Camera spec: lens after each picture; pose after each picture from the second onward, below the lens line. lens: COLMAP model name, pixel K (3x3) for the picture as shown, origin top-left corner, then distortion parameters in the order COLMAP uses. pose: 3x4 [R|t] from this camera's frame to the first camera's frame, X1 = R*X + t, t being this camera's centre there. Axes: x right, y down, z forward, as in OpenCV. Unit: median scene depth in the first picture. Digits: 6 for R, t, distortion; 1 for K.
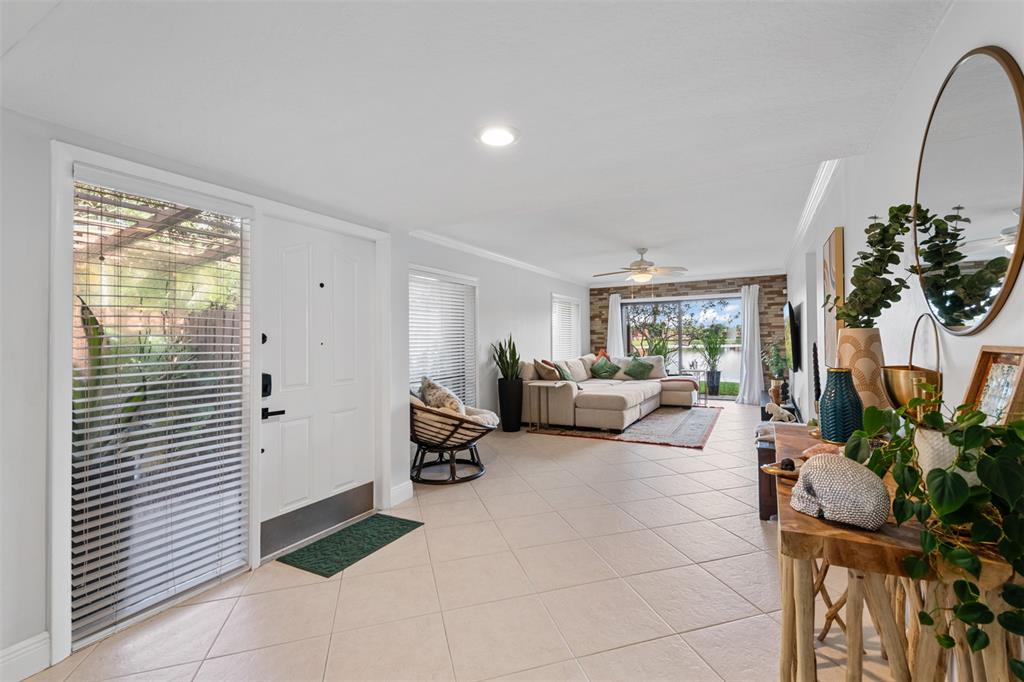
lens RADIAL K [[432.7, 0, 513.3], [0, 432.7, 336.1], [0, 0, 1]] dist [0.000729, 0.000780]
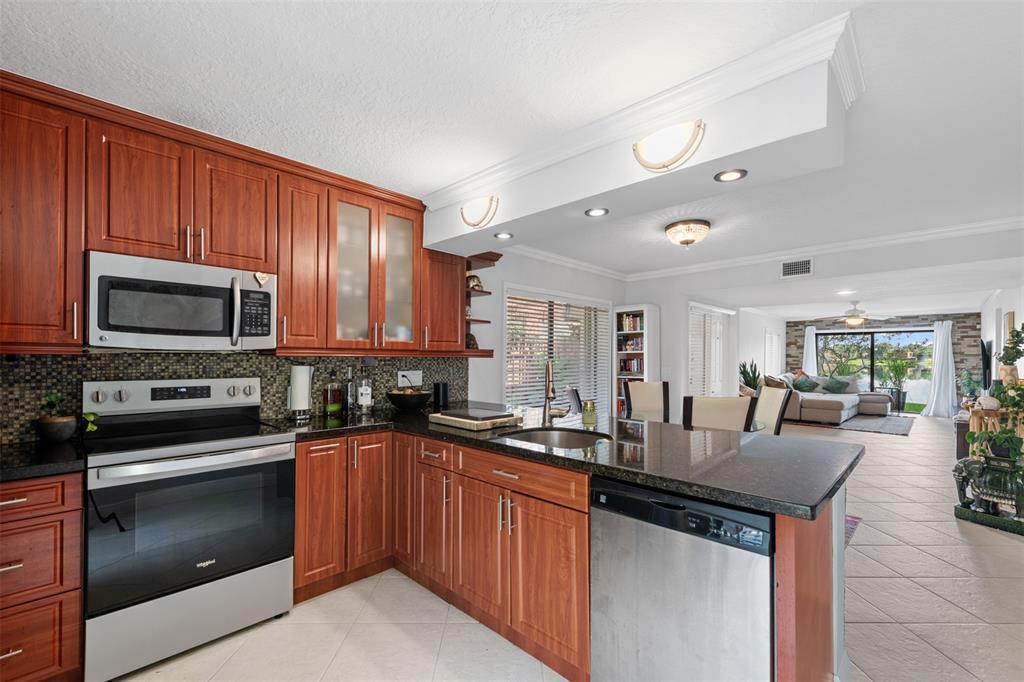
lens RADIAL K [[432.7, 0, 509.5], [0, 432.7, 355.9], [0, 0, 1]] dist [0.000729, 0.000780]
pose [[0.964515, 0.018606, -0.263371, -0.325469], [-0.016084, 0.999802, 0.011727, -0.012649], [0.263537, -0.007075, 0.964623, -0.529047]]
